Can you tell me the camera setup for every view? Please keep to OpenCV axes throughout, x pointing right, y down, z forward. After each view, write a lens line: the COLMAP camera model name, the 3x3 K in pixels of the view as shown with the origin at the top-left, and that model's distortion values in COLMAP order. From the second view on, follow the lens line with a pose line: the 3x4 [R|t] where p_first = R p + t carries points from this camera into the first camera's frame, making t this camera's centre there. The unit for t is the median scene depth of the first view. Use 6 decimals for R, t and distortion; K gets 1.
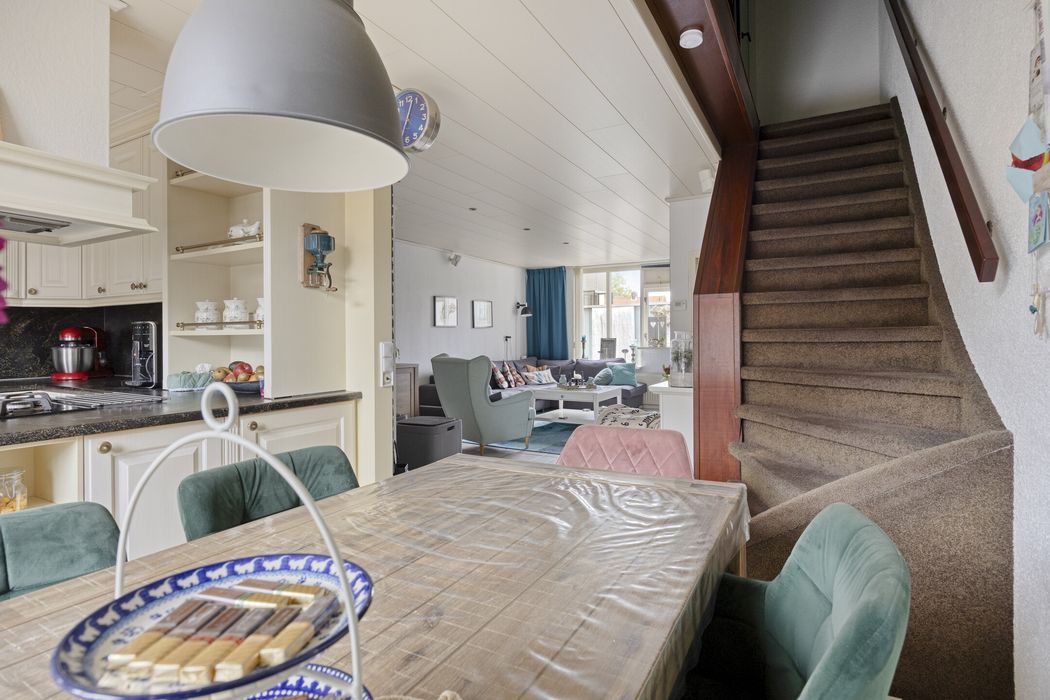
lens RADIAL K [[528.6, 0, 524.3], [0, 528.6, 344.1], [0, 0, 1]] dist [-0.000185, -0.000001]
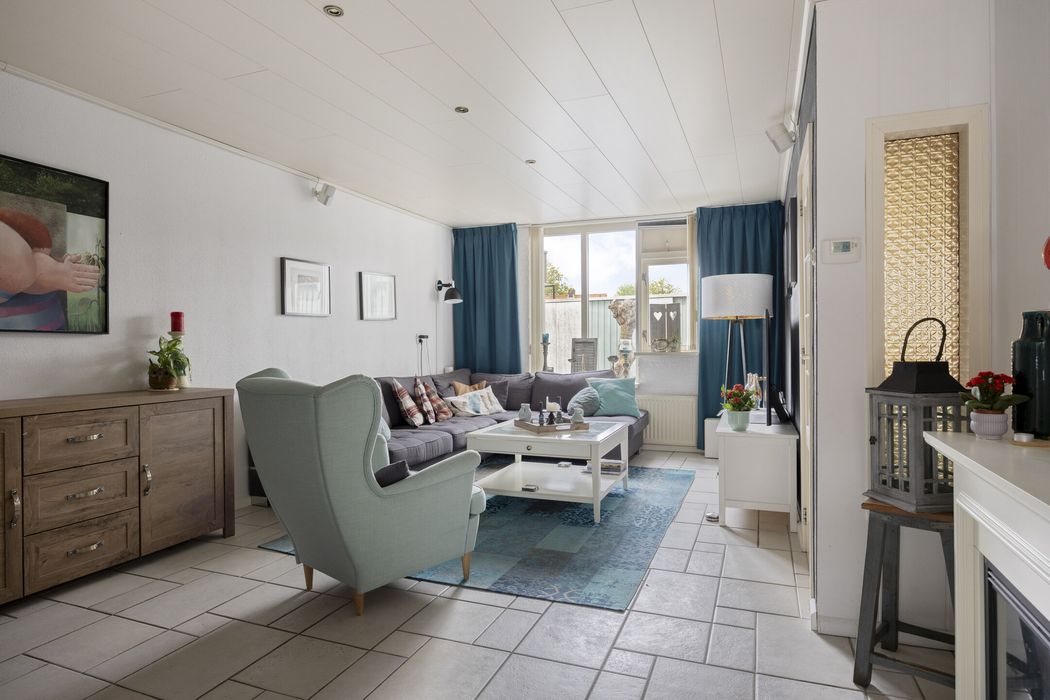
lens RADIAL K [[609.8, 0, 526.8], [0, 609.8, 347.3], [0, 0, 1]] dist [-0.001535, -0.000116]
pose [[0.990768, -0.001625, 0.135559, -0.008162], [0.002016, 0.999994, -0.002744, 0.001270], [-0.135553, 0.002992, 0.990766, 0.300474]]
